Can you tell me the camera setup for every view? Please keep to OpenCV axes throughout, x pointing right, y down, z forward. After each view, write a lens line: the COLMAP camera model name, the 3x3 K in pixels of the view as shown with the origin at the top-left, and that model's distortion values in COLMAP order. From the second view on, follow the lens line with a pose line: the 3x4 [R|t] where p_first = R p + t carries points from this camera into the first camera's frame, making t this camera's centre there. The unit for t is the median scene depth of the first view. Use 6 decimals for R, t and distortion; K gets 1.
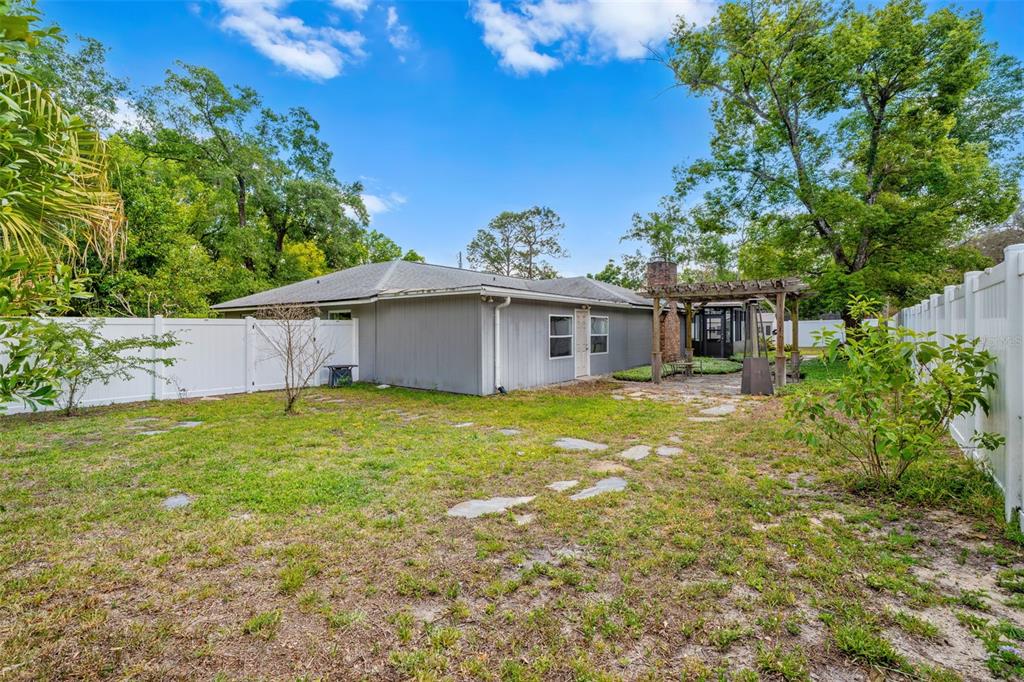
lens RADIAL K [[461.5, 0, 505.0], [0, 461.5, 335.1], [0, 0, 1]] dist [-0.002931, 0.000109]
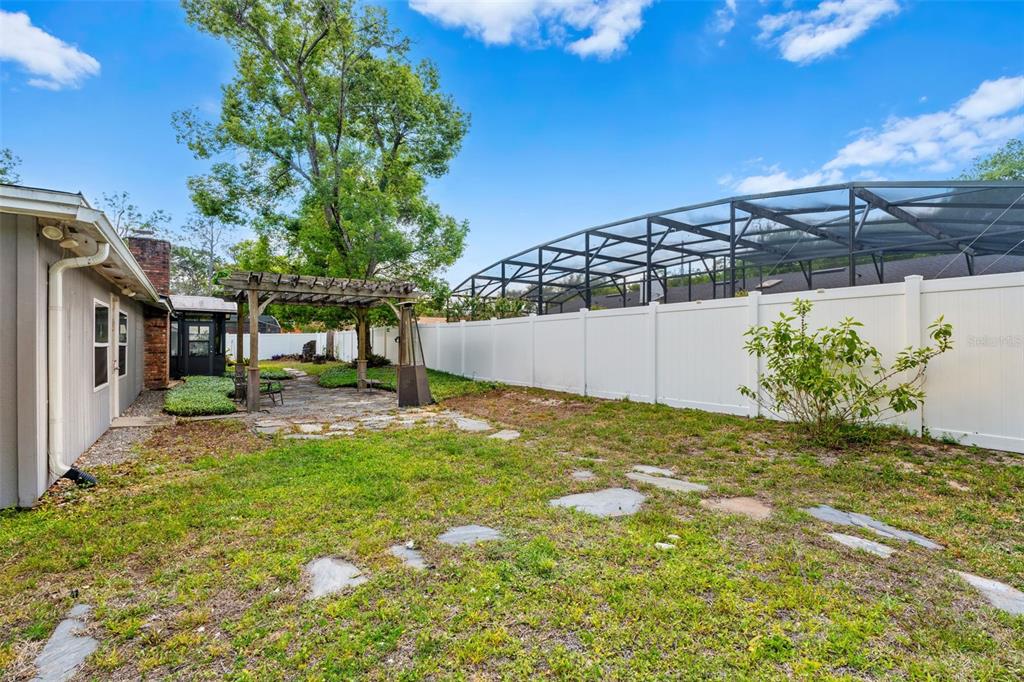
lens RADIAL K [[461.5, 0, 505.0], [0, 461.5, 335.1], [0, 0, 1]] dist [-0.002931, 0.000109]
pose [[0.304779, 0.020577, 0.952201, -0.271557], [0.016907, 0.999492, -0.027011, 0.015929], [-0.952273, 0.024332, 0.304276, 0.530699]]
